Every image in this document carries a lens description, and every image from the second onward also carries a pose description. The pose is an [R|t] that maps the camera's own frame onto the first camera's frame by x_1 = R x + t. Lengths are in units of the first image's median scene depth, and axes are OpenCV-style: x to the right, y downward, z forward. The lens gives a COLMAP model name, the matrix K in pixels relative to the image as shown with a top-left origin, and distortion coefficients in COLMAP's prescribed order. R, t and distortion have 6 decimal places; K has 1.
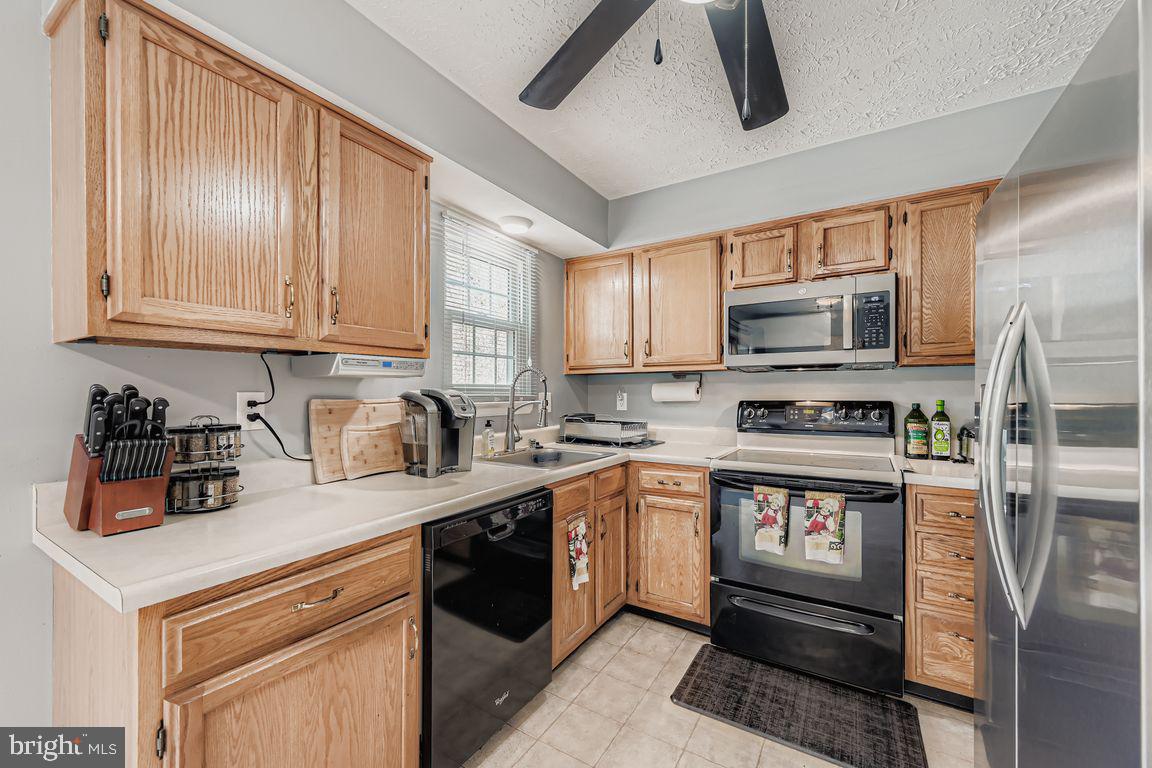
lens RADIAL K [[462.2, 0, 570.1], [0, 462.2, 392.4], [0, 0, 1]] dist [-0.000852, 0.001103]
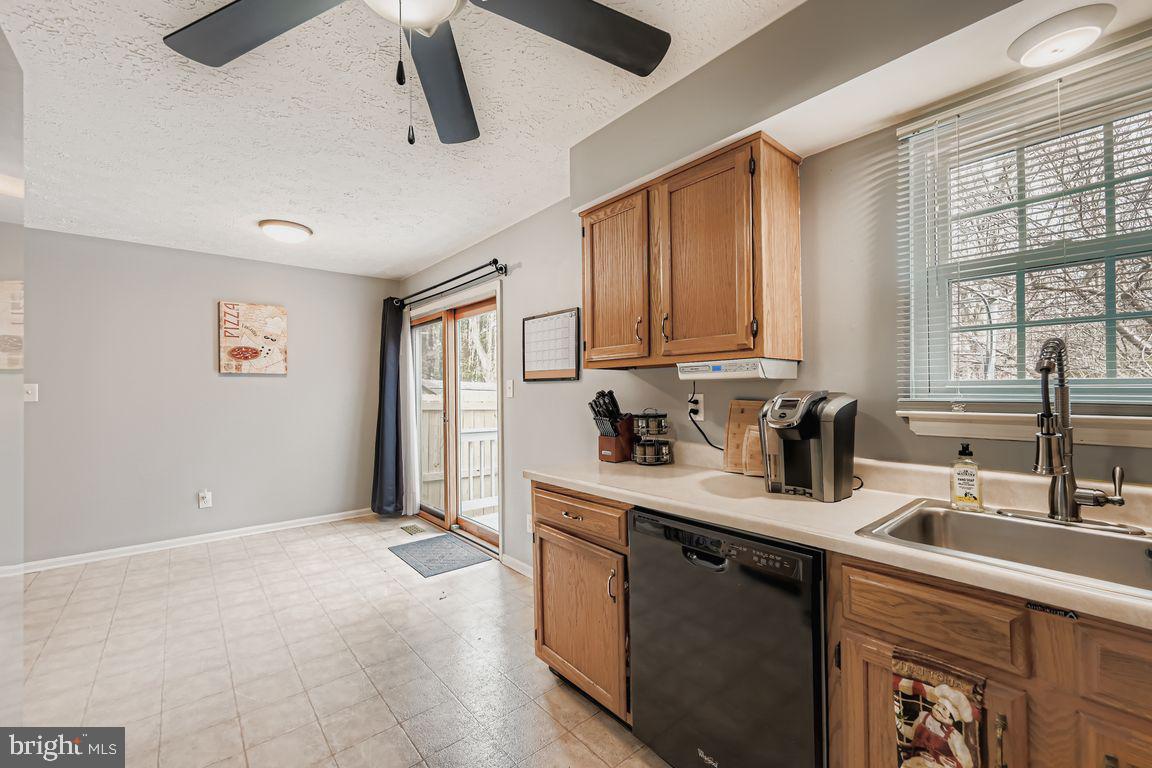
lens RADIAL K [[462.2, 0, 569.6], [0, 462.2, 387.4], [0, 0, 1]] dist [-0.000852, 0.001103]
pose [[-0.303171, -0.002174, -0.952934, 0.882079], [0.005551, 0.999976, -0.004047, -0.017204], [0.952920, -0.006517, -0.303152, 1.223052]]
